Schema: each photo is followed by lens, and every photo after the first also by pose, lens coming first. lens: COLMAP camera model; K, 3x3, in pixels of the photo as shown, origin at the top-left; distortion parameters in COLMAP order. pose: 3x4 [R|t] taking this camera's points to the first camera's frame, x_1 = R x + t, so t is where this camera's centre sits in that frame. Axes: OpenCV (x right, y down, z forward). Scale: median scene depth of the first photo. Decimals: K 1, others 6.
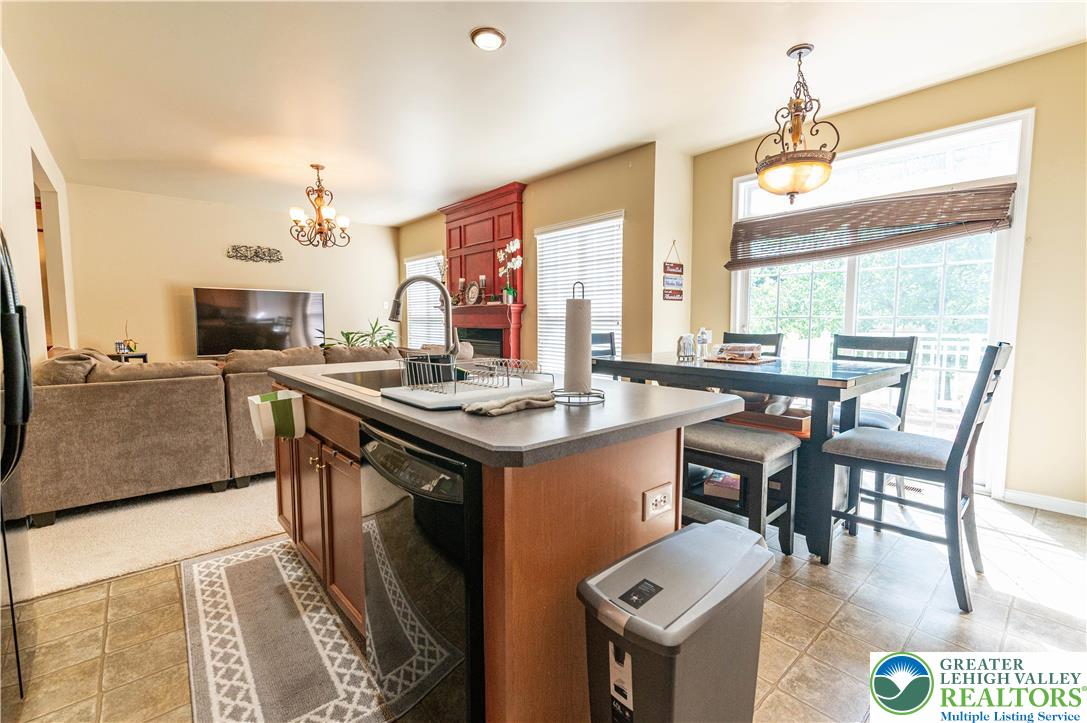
lens RADIAL K [[473.1, 0, 558.1], [0, 473.1, 358.5], [0, 0, 1]] dist [0.000812, -0.000416]
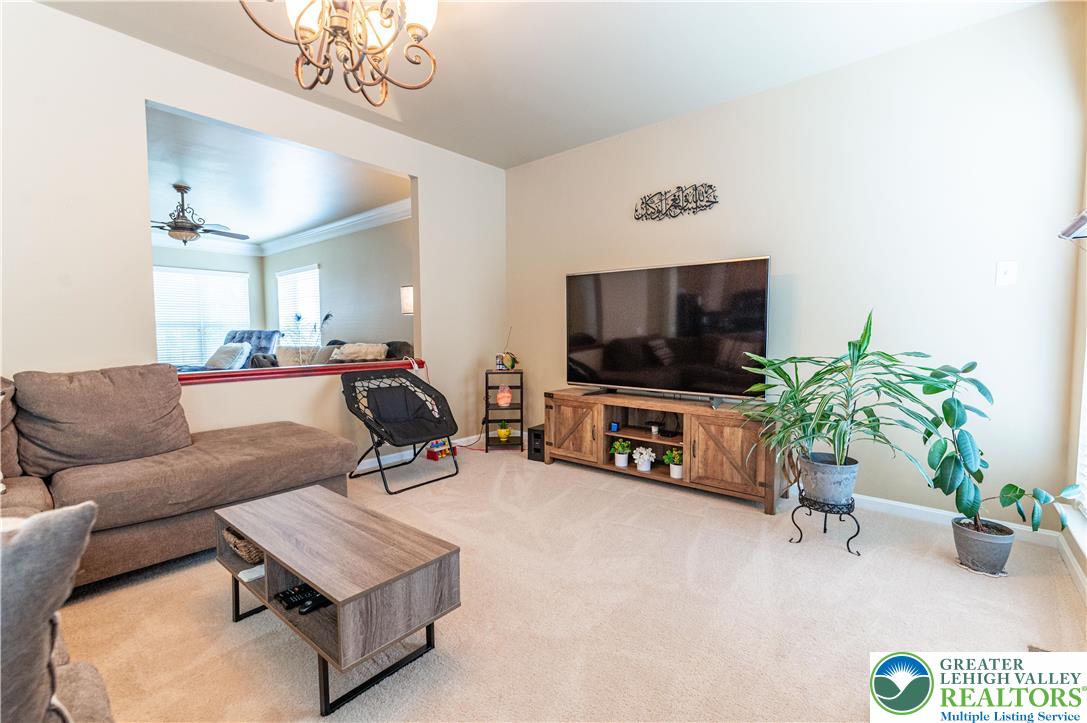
lens RADIAL K [[473.1, 0, 558.1], [0, 473.1, 358.5], [0, 0, 1]] dist [0.000812, -0.000416]
pose [[0.144368, 0.055761, -0.987952, -0.189681], [-0.077985, 0.995947, 0.044817, -0.094052], [0.986446, 0.070575, 0.148131, 1.279209]]
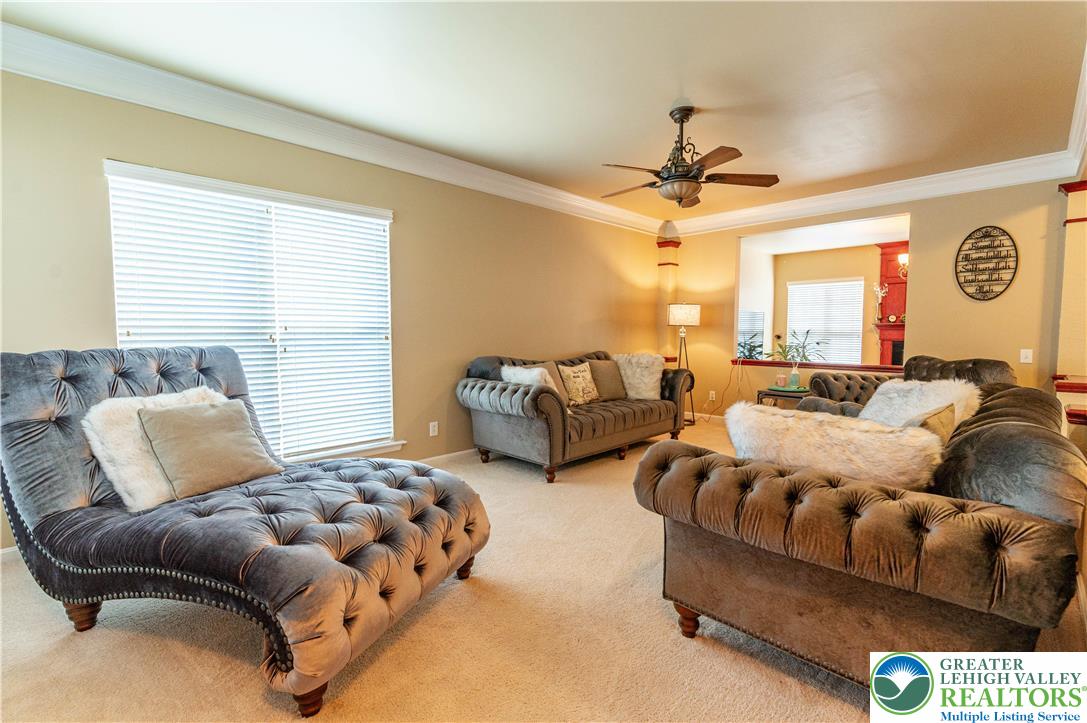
lens RADIAL K [[481.3, 0, 547.8], [0, 481.3, 360.2], [0, 0, 1]] dist [0.001176, -0.000432]
pose [[0.998728, -0.003796, 0.050272, -1.845884], [0.004715, 0.999824, -0.018175, 0.005269], [-0.050194, 0.018388, 0.998570, -0.305640]]
